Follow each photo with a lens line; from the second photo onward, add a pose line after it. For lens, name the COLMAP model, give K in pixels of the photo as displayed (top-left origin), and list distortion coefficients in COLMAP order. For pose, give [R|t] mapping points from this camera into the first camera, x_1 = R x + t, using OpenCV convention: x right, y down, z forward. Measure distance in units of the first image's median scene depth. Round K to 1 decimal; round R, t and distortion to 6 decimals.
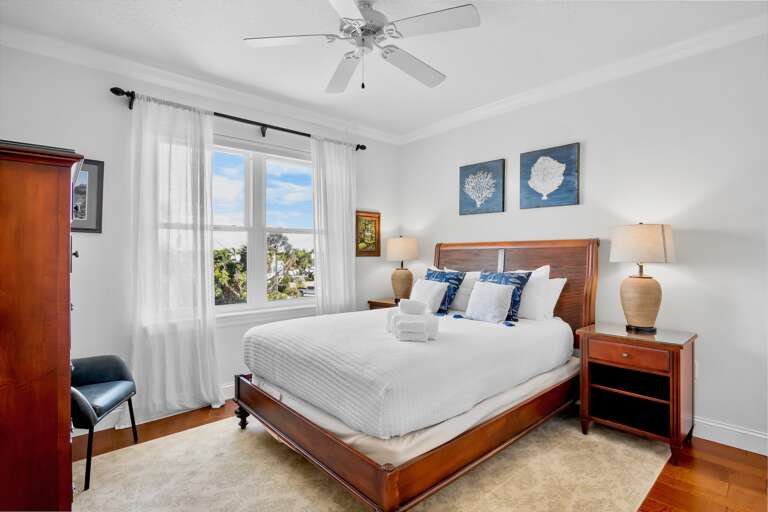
lens RADIAL K [[386.2, 0, 379.0], [0, 386.2, 252.4], [0, 0, 1]] dist [0.002323, -0.000337]
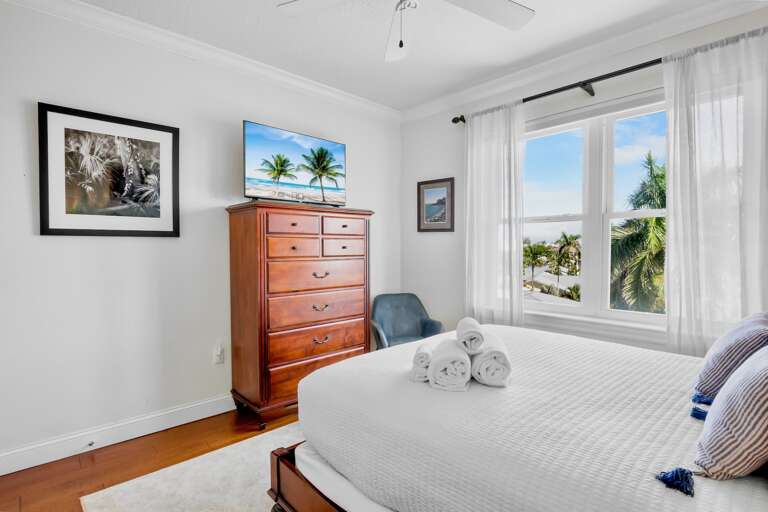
lens RADIAL K [[386.2, 0, 388.5], [0, 386.2, 254.5], [0, 0, 1]] dist [0.002323, -0.000337]
pose [[0.047991, 0.009511, -0.998803, 0.524841], [-0.004217, 0.999948, 0.009320, 0.015324], [0.998839, 0.003765, 0.048028, 0.629723]]
